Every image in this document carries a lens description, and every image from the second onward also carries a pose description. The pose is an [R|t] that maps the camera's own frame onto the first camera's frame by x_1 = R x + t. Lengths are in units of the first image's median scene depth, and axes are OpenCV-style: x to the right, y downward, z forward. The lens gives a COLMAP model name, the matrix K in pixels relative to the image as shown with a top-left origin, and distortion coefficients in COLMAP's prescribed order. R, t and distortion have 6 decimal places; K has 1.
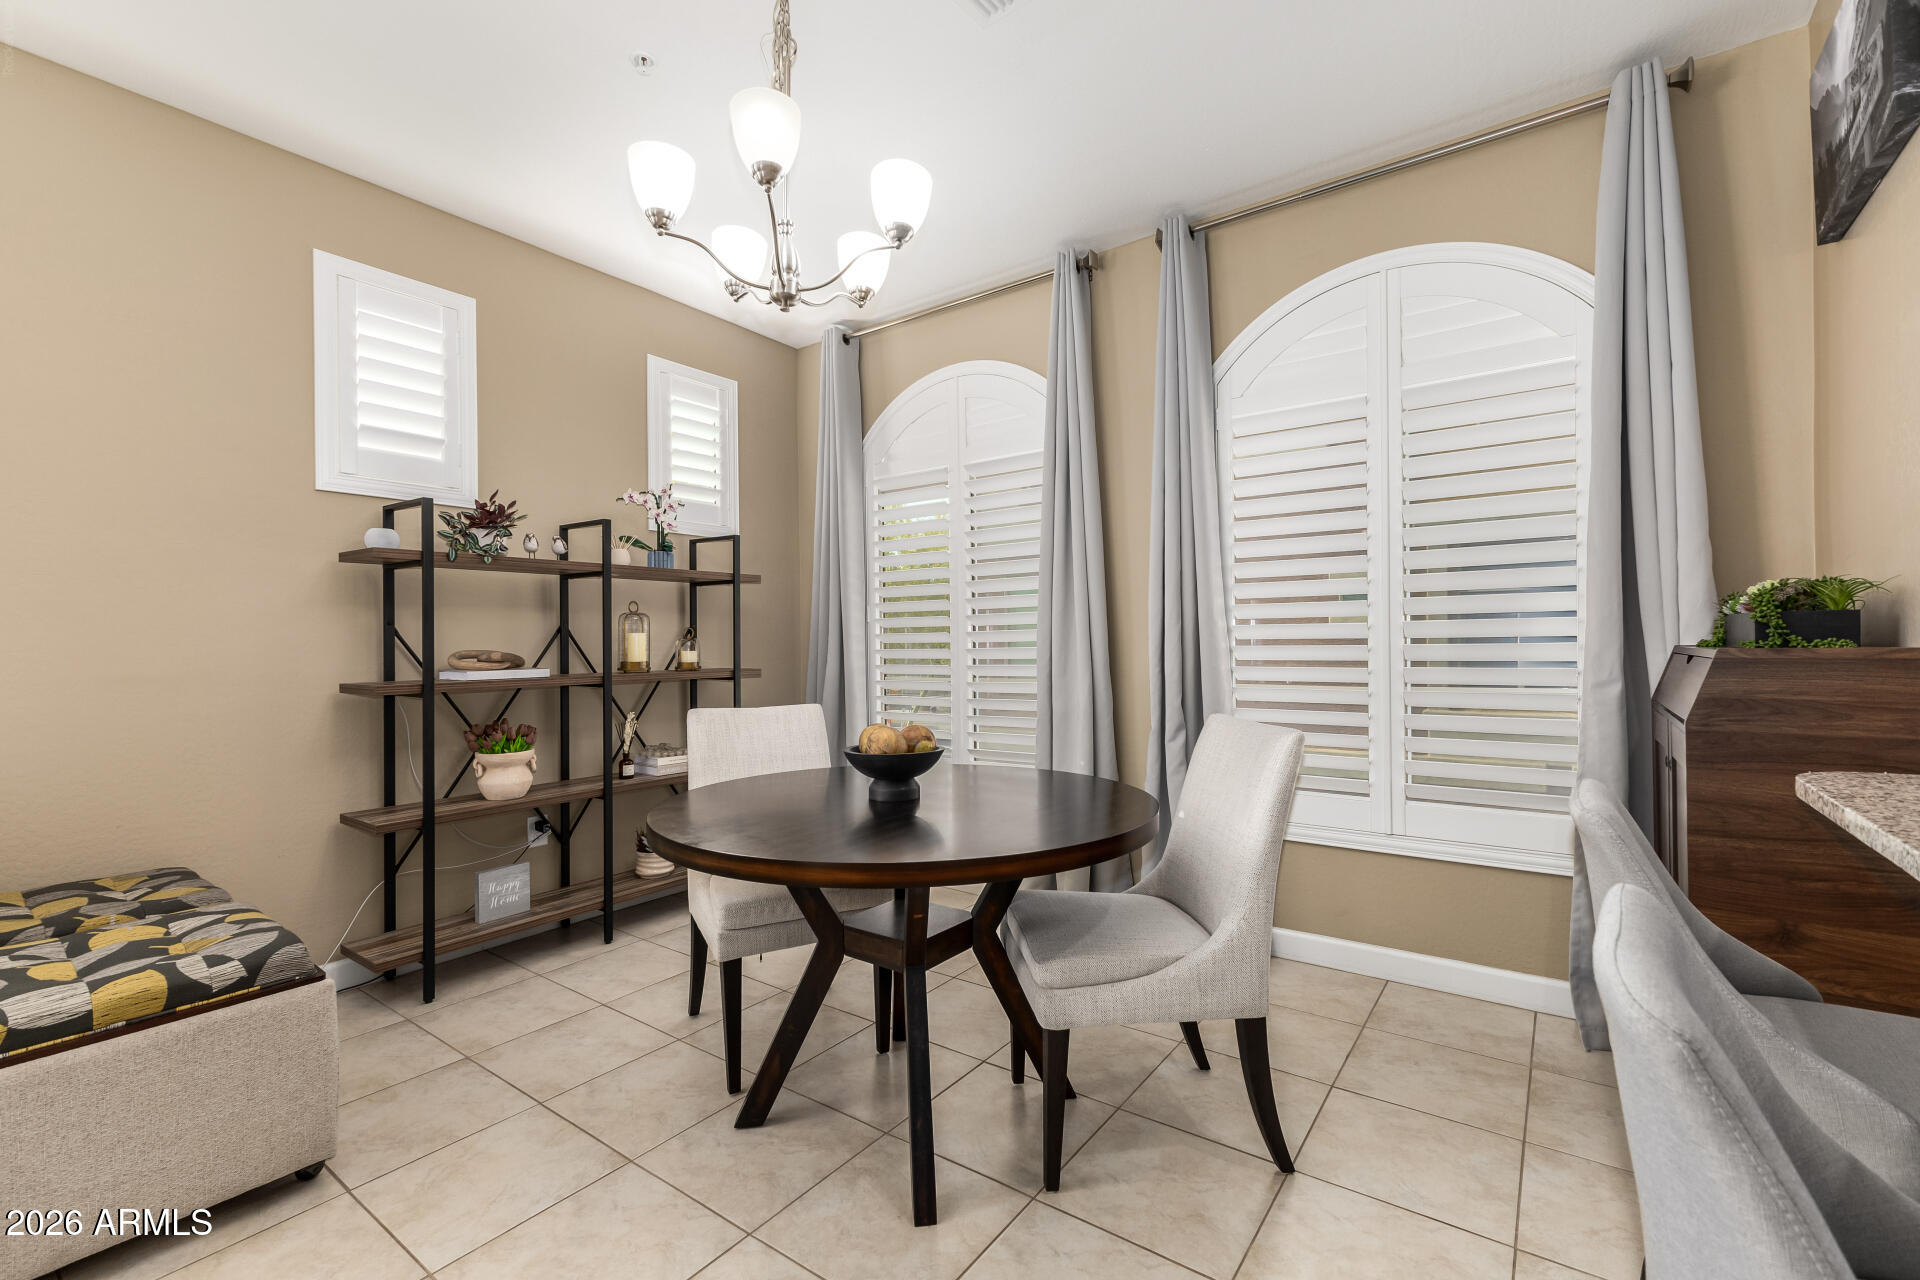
lens RADIAL K [[828.7, 0, 951.7], [0, 828.7, 641.7], [0, 0, 1]] dist [0.001759, 0.000208]
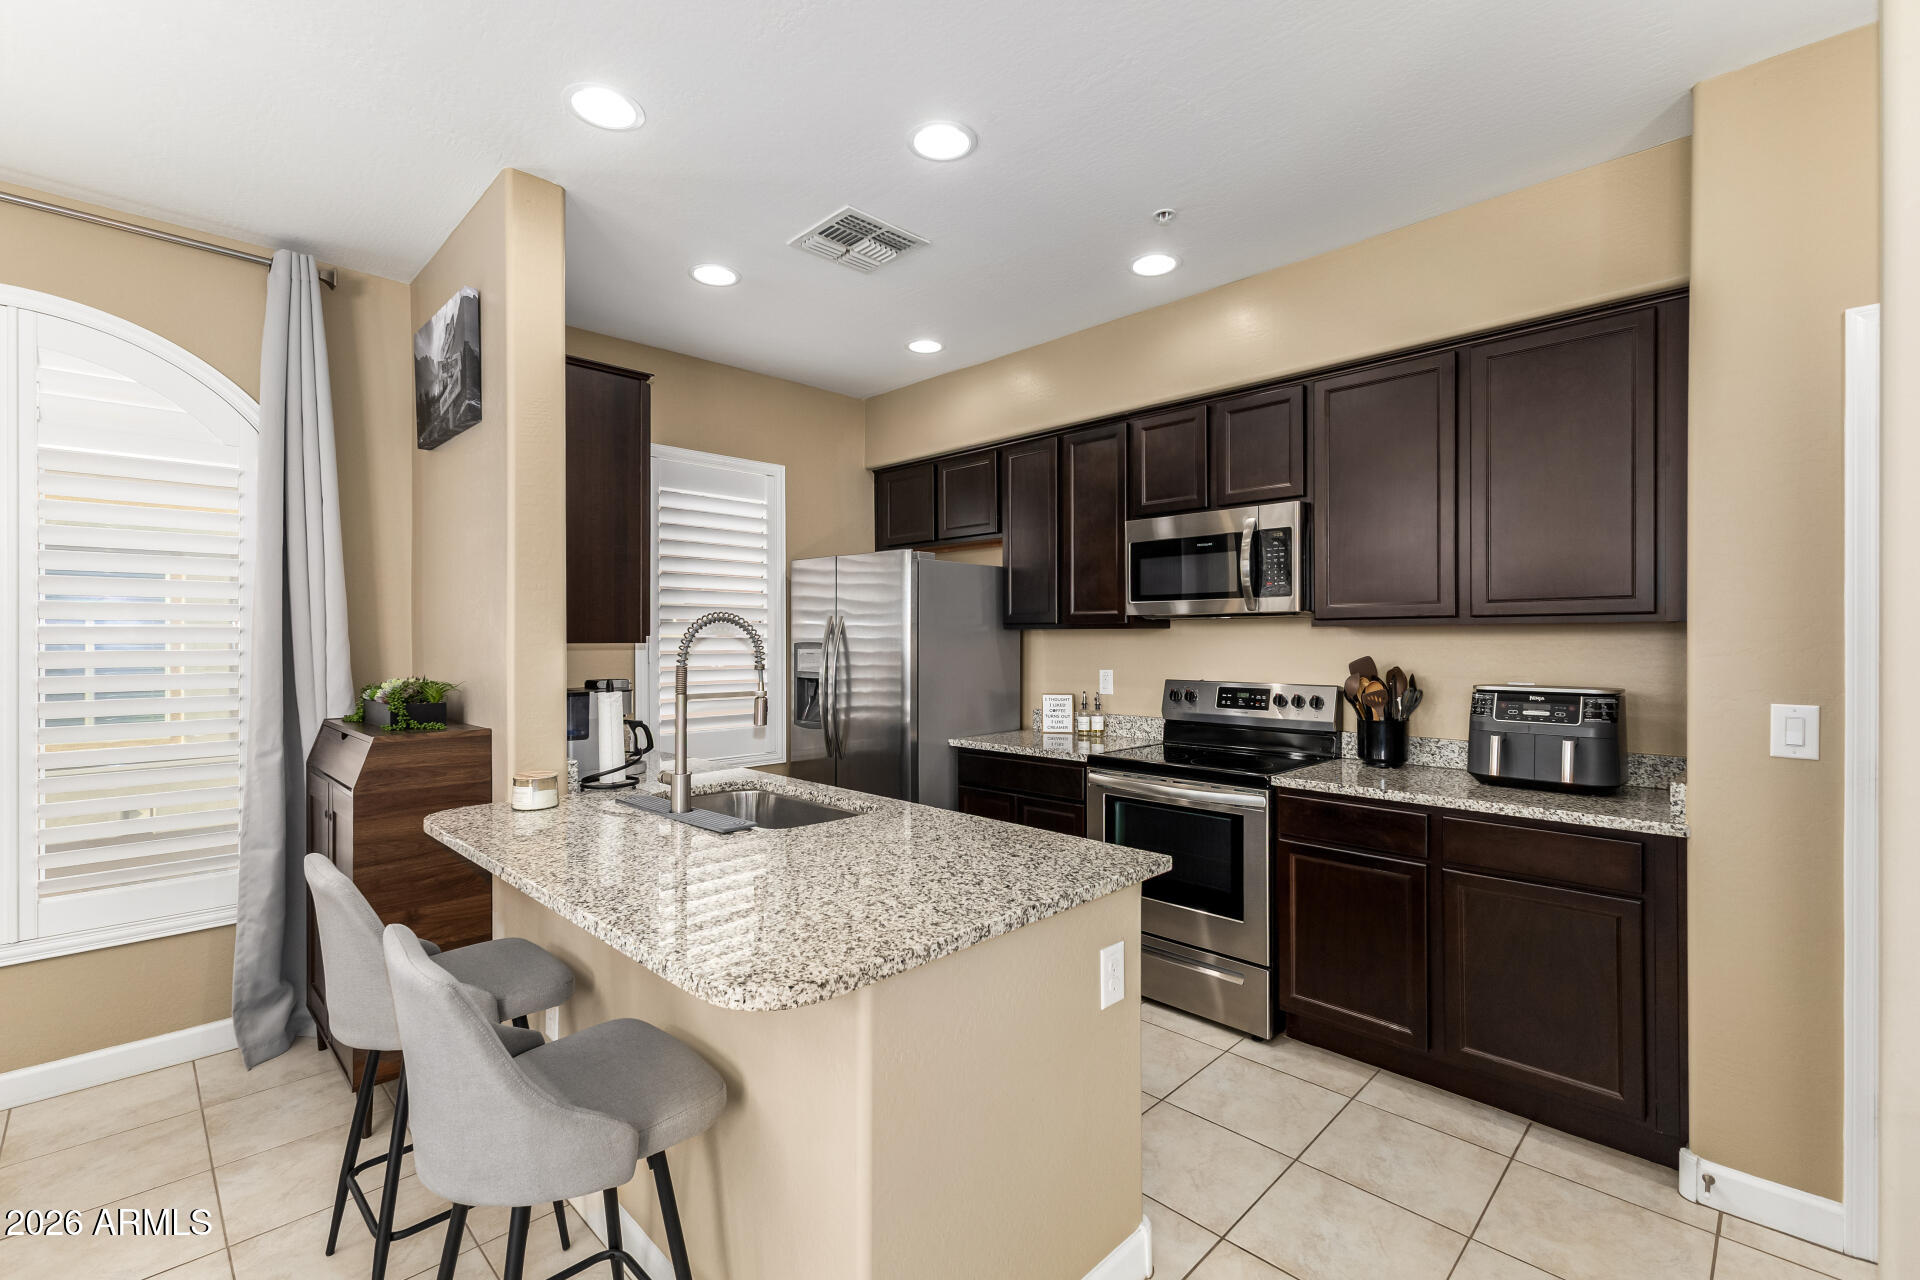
lens RADIAL K [[847.1, 0, 968.2], [0, 847.1, 637.4], [0, 0, 1]] dist [0.003493, 0.000443]
pose [[0.140921, 0.010514, 0.989965, -0.331783], [-0.001252, 0.999945, -0.010442, -0.122404], [-0.990020, 0.000232, 0.140926, -0.200516]]
